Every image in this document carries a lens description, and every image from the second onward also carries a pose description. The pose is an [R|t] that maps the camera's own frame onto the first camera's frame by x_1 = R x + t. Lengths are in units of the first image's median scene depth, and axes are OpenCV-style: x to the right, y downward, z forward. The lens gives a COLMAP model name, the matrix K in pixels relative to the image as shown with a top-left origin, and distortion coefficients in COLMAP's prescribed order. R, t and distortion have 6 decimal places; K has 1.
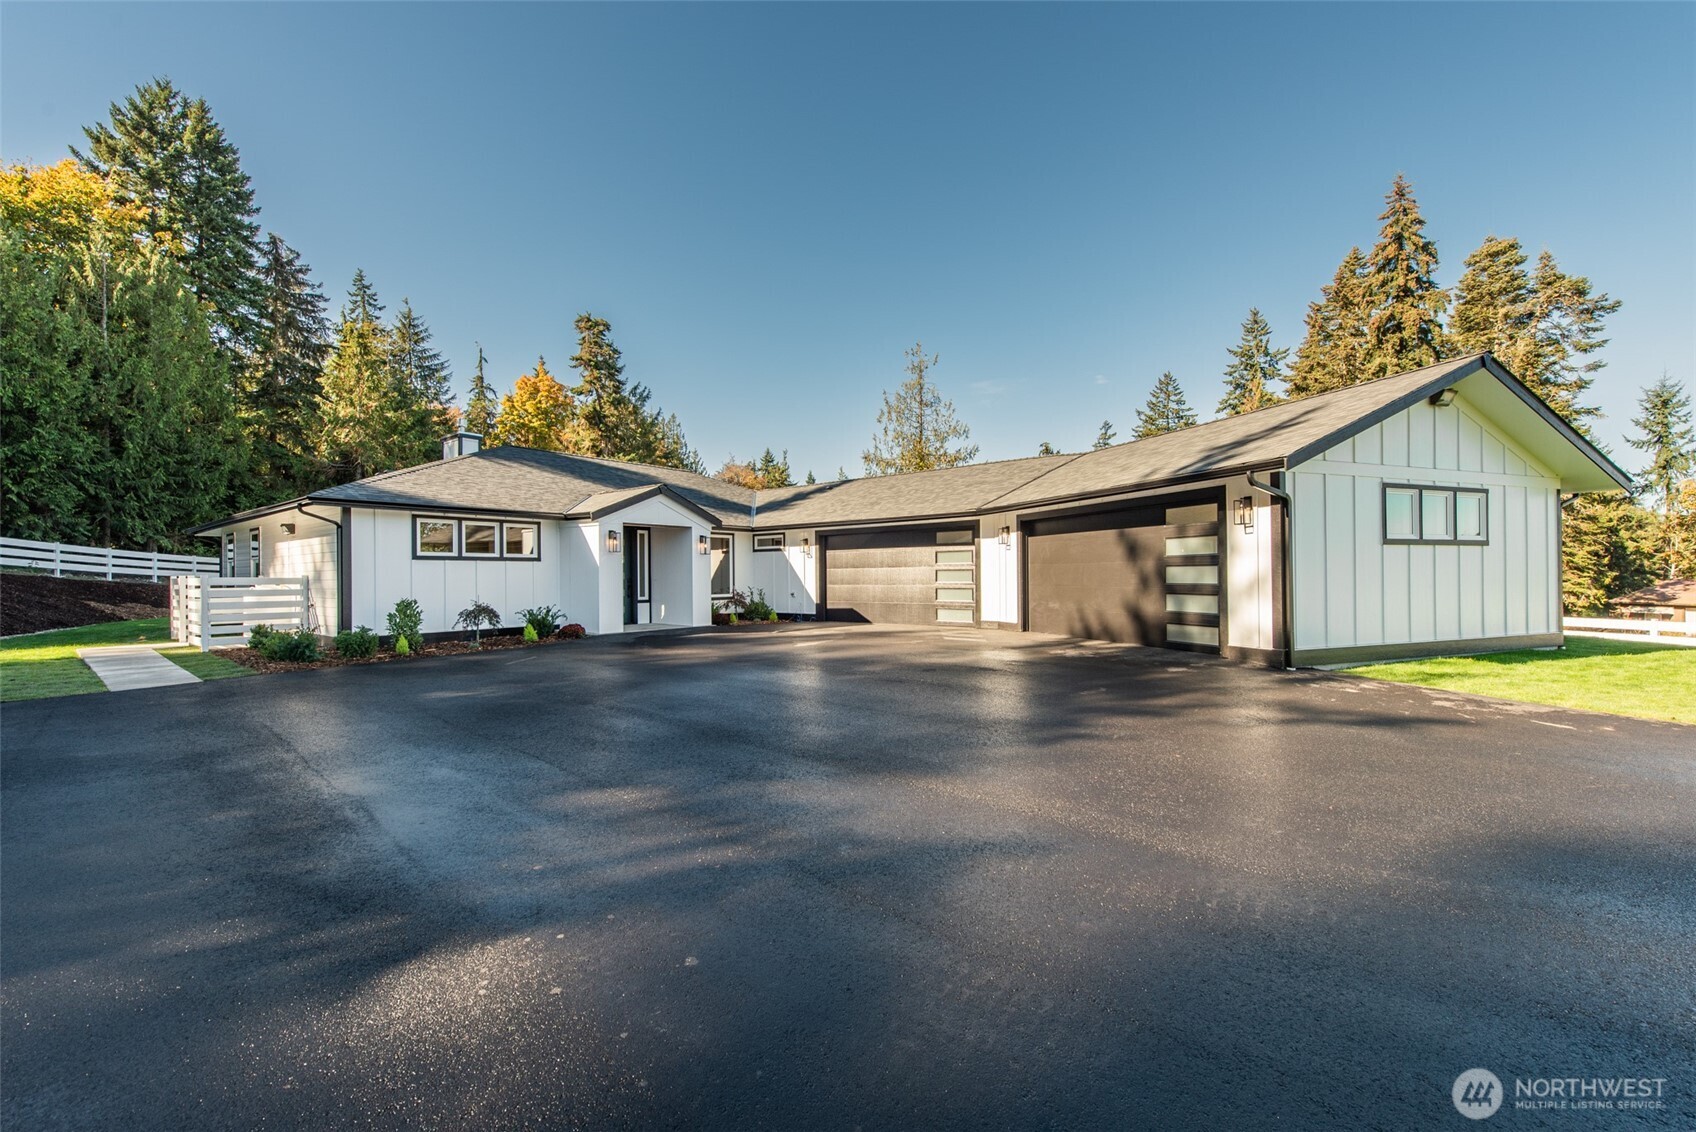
lens RADIAL K [[652.8, 0, 843.4], [0, 652.8, 571.8], [0, 0, 1]] dist [0.006405, -0.001461]
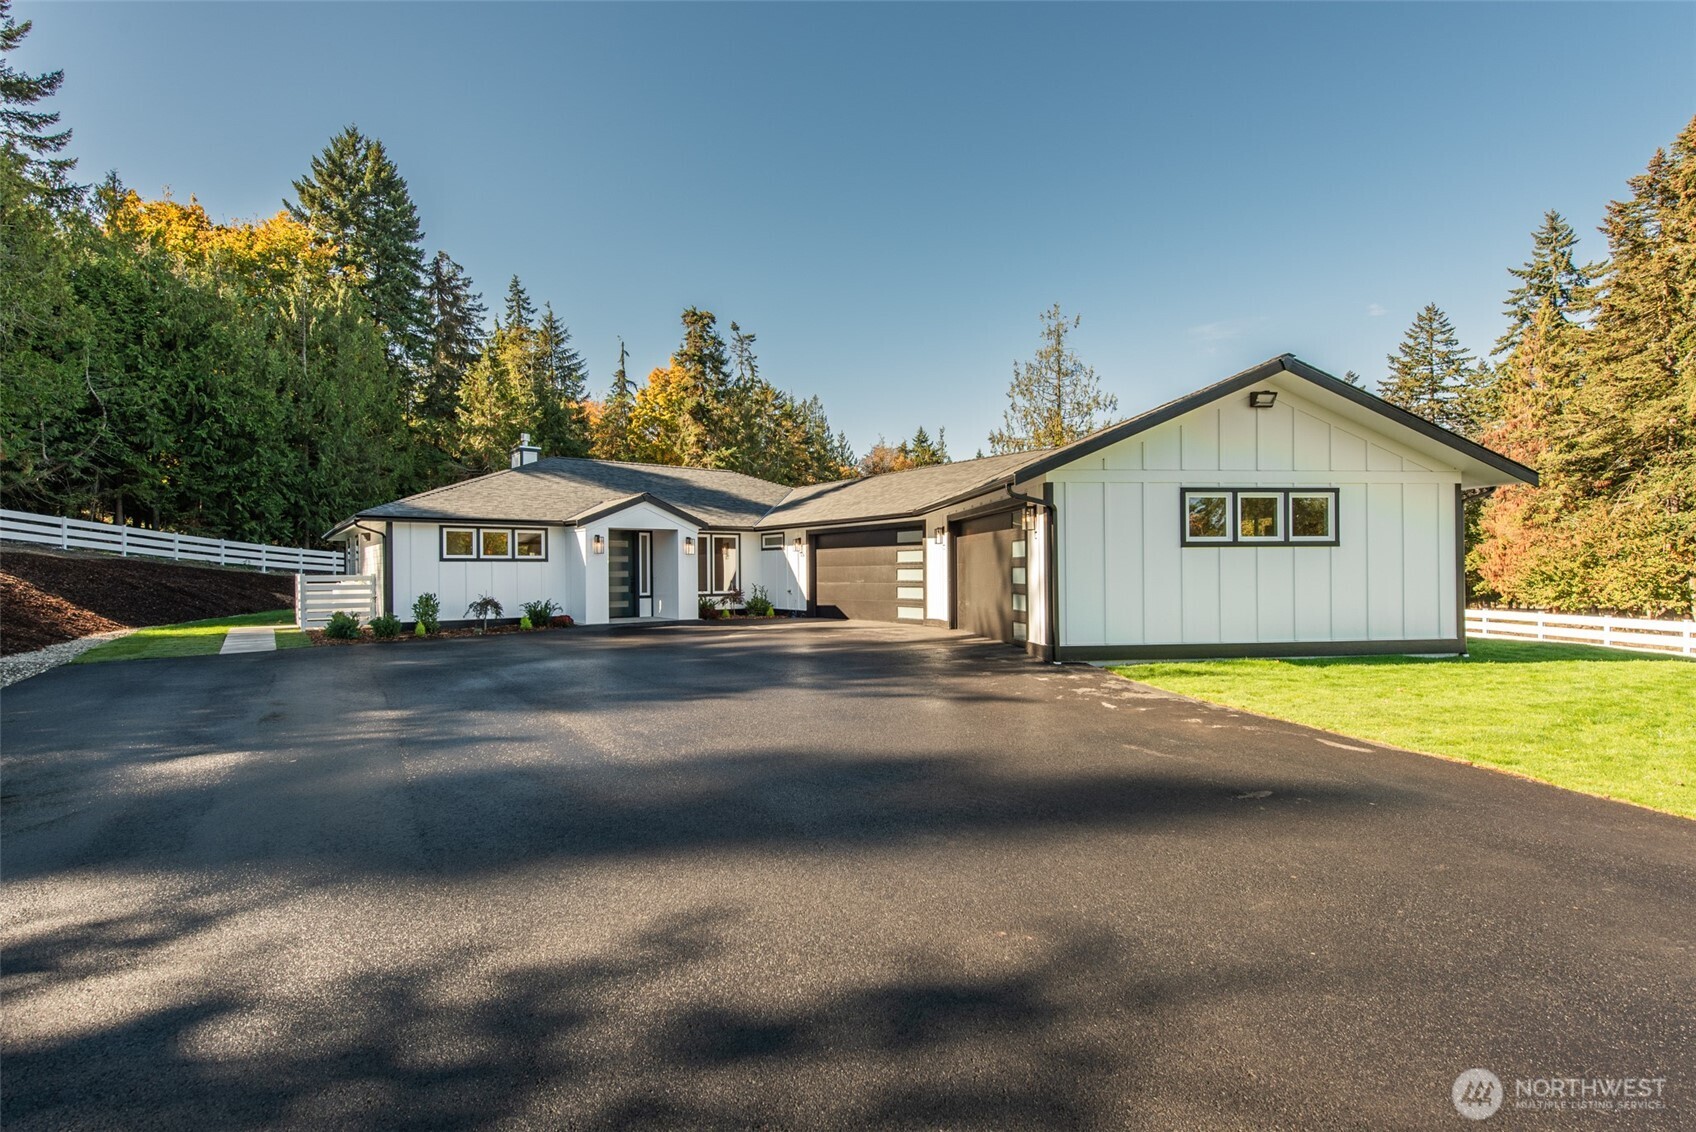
lens RADIAL K [[743.9, 0, 845.3], [0, 743.9, 569.1], [0, 0, 1]] dist [0.008009, -0.000938]
pose [[0.970743, -0.000720, -0.240119, 0.126291], [0.002081, 0.999983, 0.005414, -0.003070], [0.240111, -0.005756, 0.970728, -0.056476]]
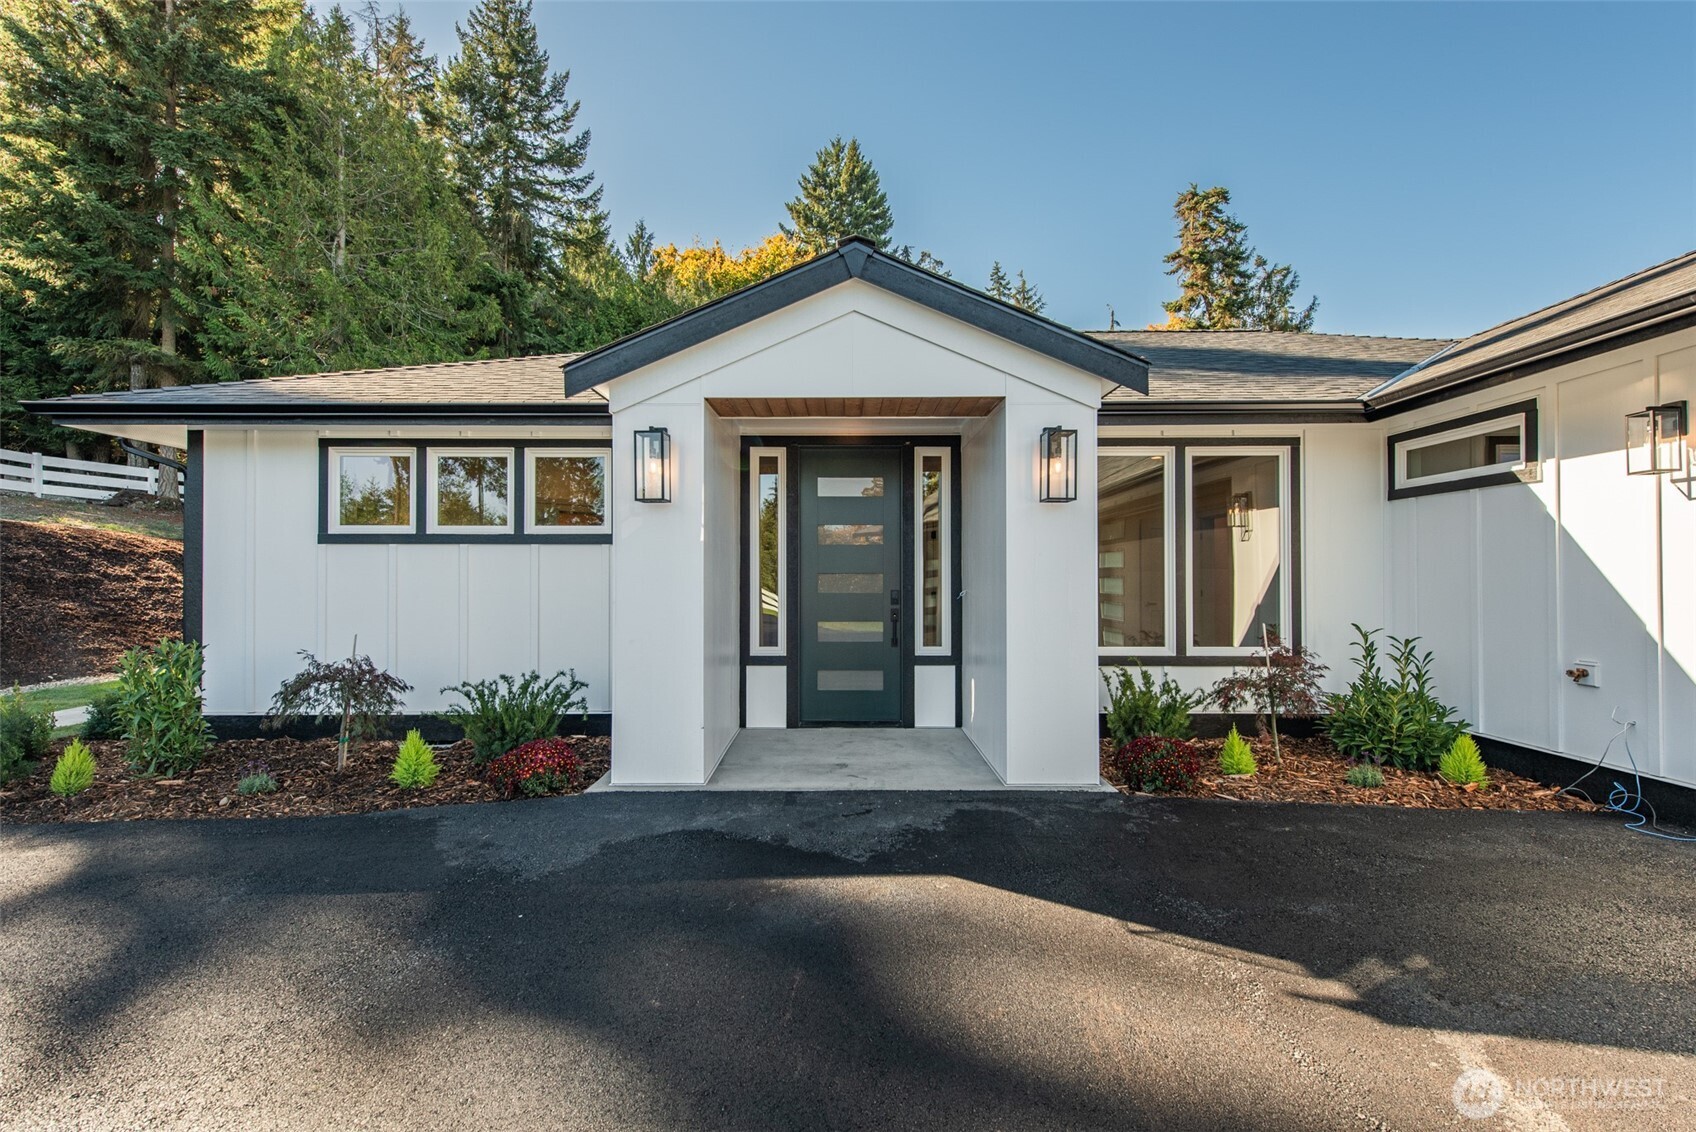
lens RADIAL K [[743.9, 0, 841.8], [0, 743.9, 578.4], [0, 0, 1]] dist [0.008009, -0.000938]
pose [[0.624501, 0.007699, -0.780986, -0.015673], [0.001411, 0.999939, 0.010986, -0.000182], [0.781022, -0.007962, 0.624452, 0.280356]]
